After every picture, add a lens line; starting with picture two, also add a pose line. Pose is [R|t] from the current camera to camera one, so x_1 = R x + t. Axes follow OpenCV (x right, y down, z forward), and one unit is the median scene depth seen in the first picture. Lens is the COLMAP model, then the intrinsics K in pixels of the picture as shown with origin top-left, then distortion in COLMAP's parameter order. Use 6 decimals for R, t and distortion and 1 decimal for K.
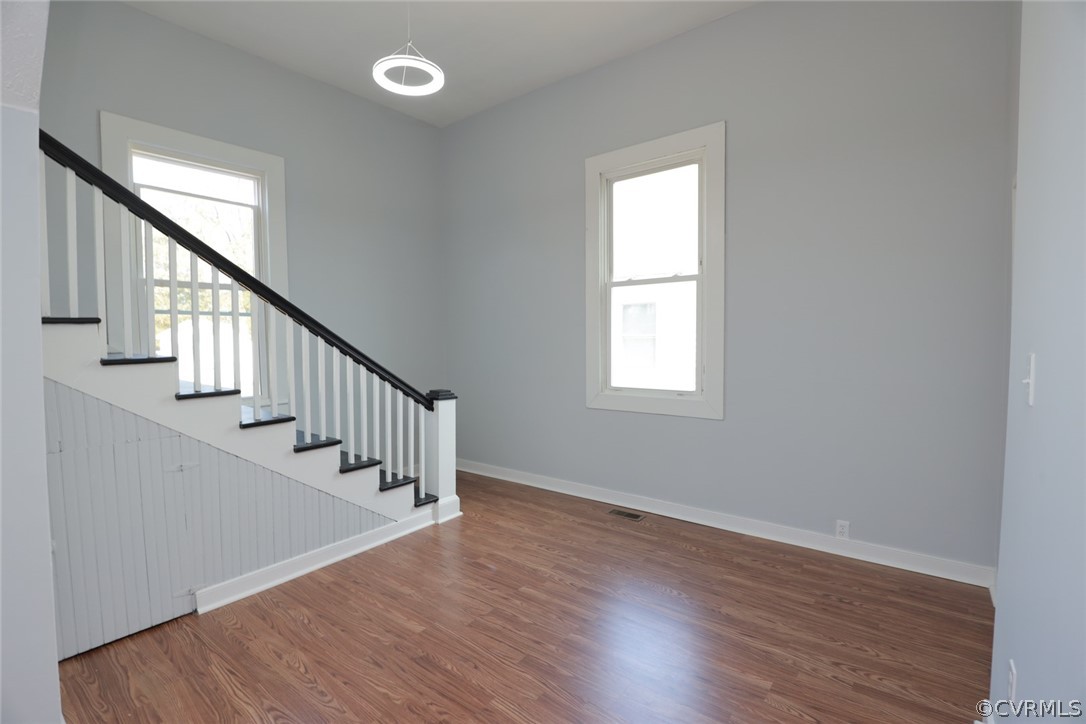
lens RADIAL K [[500.3, 0, 544.1], [0, 500.3, 364.4], [0, 0, 1]] dist [-0.033071, 0.007833]
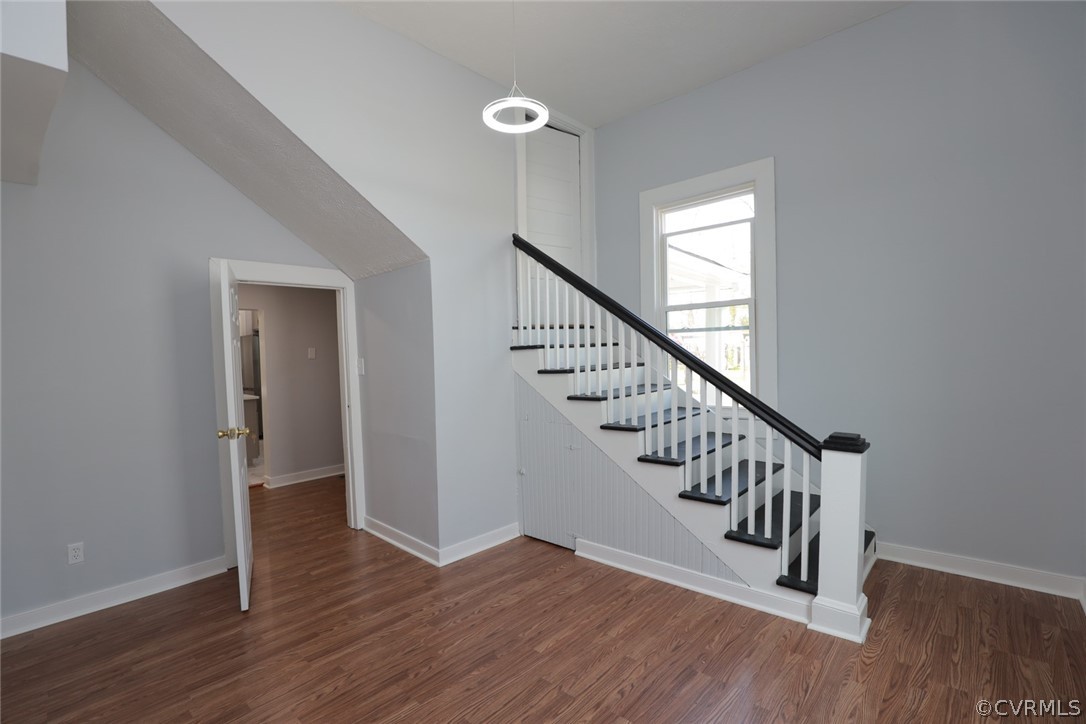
lens RADIAL K [[500.3, 0, 544.1], [0, 500.3, 364.4], [0, 0, 1]] dist [-0.033071, 0.007833]
pose [[-0.076894, 0.040919, -0.996199, 0.656642], [-0.020094, 0.998891, 0.042581, -0.084915], [0.996837, 0.023292, -0.075987, 0.949473]]
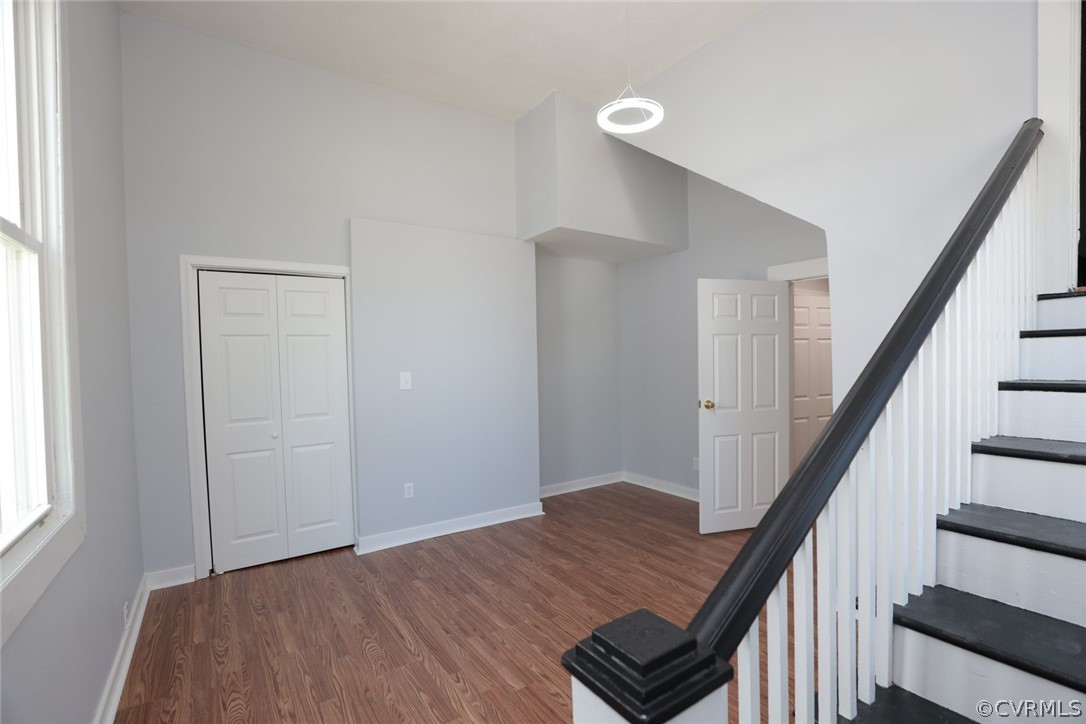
lens RADIAL K [[500.3, 0, 544.1], [0, 500.3, 364.4], [0, 0, 1]] dist [-0.033071, 0.007833]
pose [[-0.951603, 0.022873, 0.306476, -0.339197], [0.043393, 0.997236, 0.060306, -0.104612], [-0.304250, 0.070686, -0.949966, 1.733365]]
